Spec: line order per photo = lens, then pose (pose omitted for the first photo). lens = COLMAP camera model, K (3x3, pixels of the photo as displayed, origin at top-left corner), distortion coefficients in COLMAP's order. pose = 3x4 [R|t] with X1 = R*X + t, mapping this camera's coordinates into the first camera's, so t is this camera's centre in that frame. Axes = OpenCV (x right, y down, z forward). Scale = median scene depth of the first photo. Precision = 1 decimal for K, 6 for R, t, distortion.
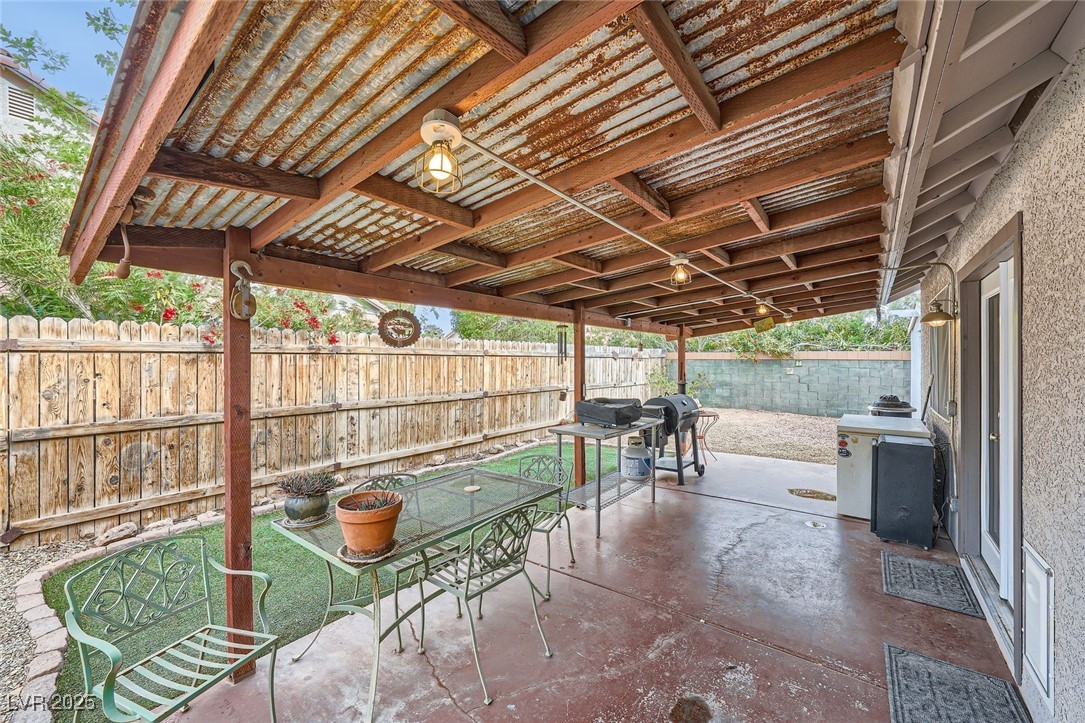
lens RADIAL K [[430.2, 0, 542.5], [0, 430.2, 361.5], [0, 0, 1]] dist [0.000397, 0.000071]
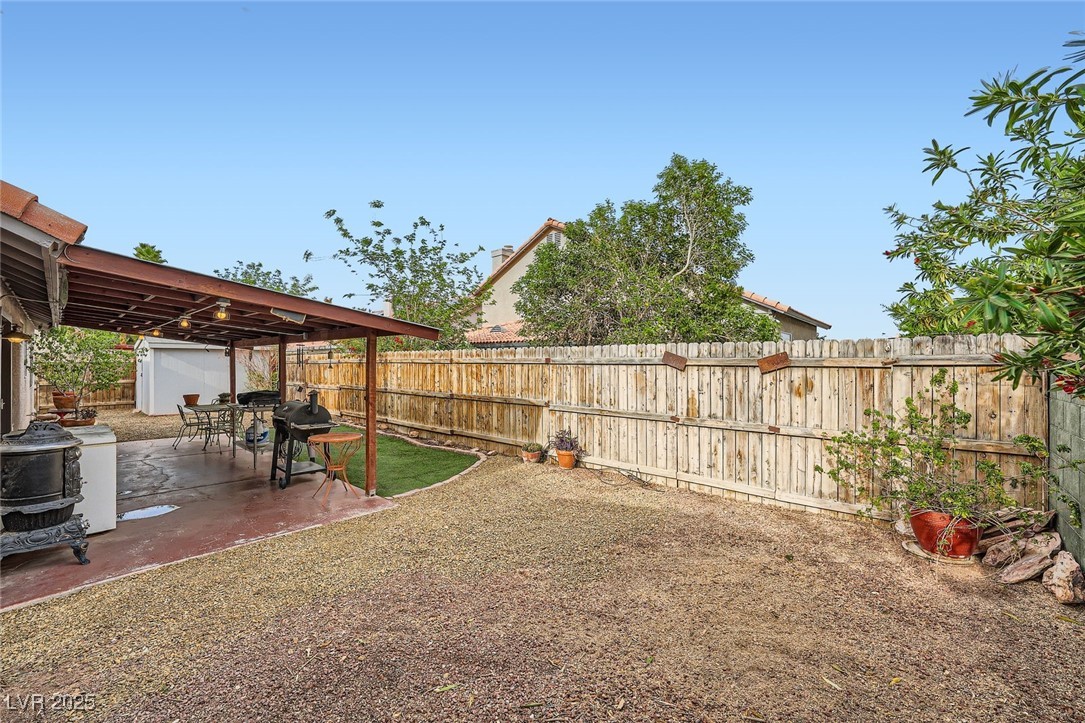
lens RADIAL K [[430.2, 0, 542.5], [0, 430.2, 361.5], [0, 0, 1]] dist [0.000397, 0.000071]
pose [[-0.070446, 0.001563, -0.997514, 1.026411], [-0.000726, 0.999998, 0.001618, -0.020565], [0.997515, 0.000839, -0.070445, 1.323583]]
